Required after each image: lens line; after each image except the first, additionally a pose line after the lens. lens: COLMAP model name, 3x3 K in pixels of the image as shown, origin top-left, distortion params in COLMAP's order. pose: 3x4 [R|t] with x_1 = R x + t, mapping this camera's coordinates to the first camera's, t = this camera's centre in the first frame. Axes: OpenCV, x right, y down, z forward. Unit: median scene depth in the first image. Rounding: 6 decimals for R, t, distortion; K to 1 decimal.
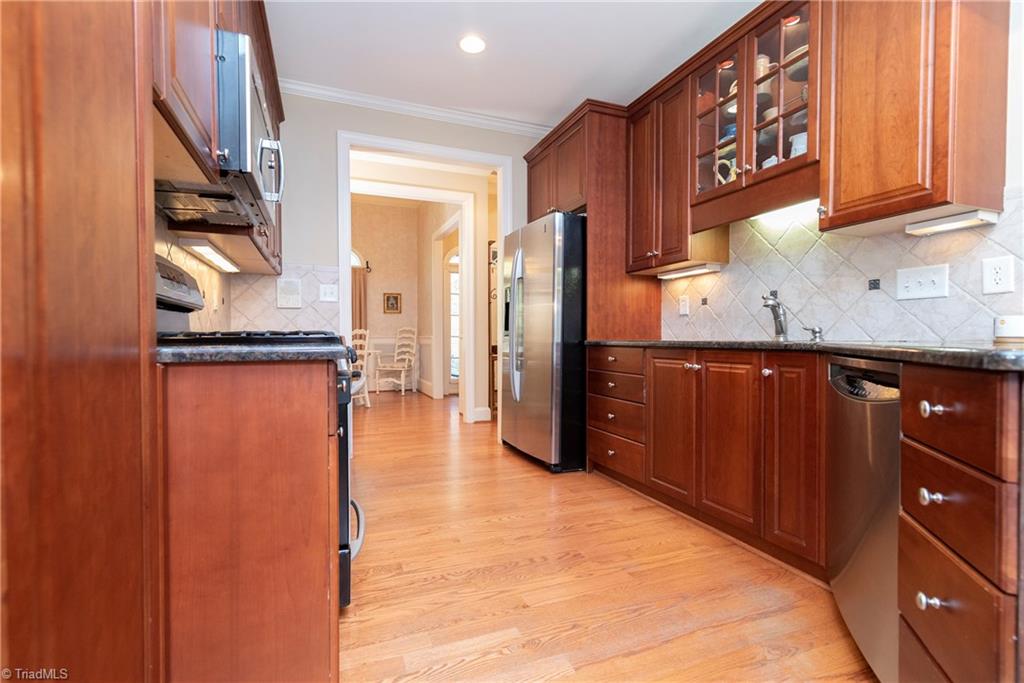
lens RADIAL K [[464.9, 0, 507.2], [0, 464.9, 343.2], [0, 0, 1]] dist [0.001673, 0.000155]
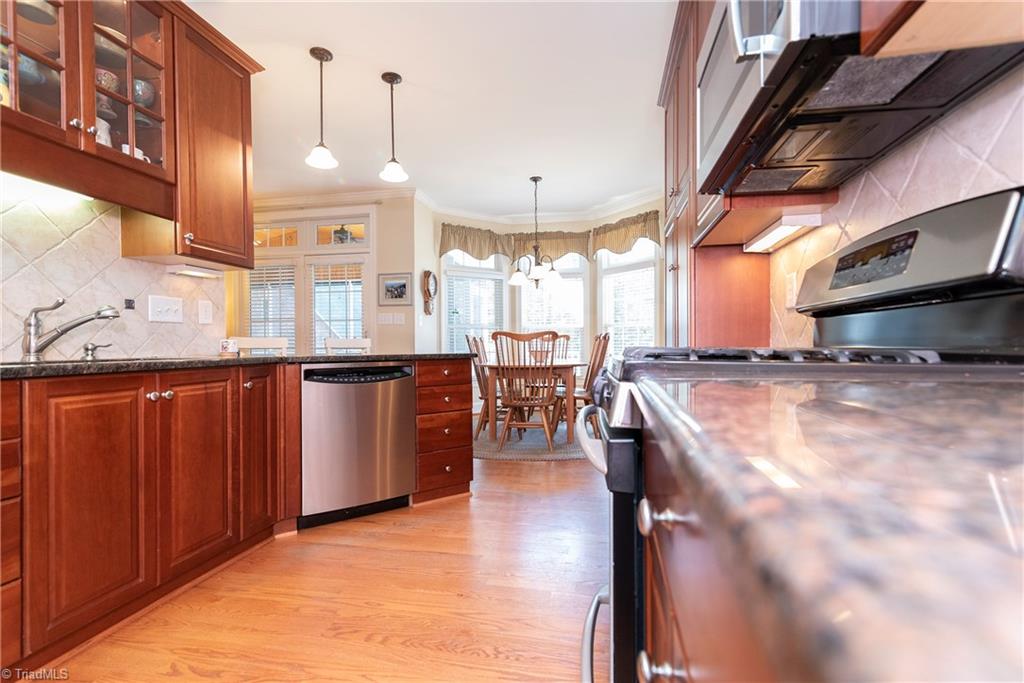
lens RADIAL K [[464.9, 0, 516.8], [0, 464.9, 342.7], [0, 0, 1]] dist [0.001673, 0.000155]
pose [[-0.844272, 0.008590, 0.535846, -0.526917], [0.014285, 0.999877, 0.006478, -0.033984], [-0.535725, 0.013124, -0.844291, 1.447444]]
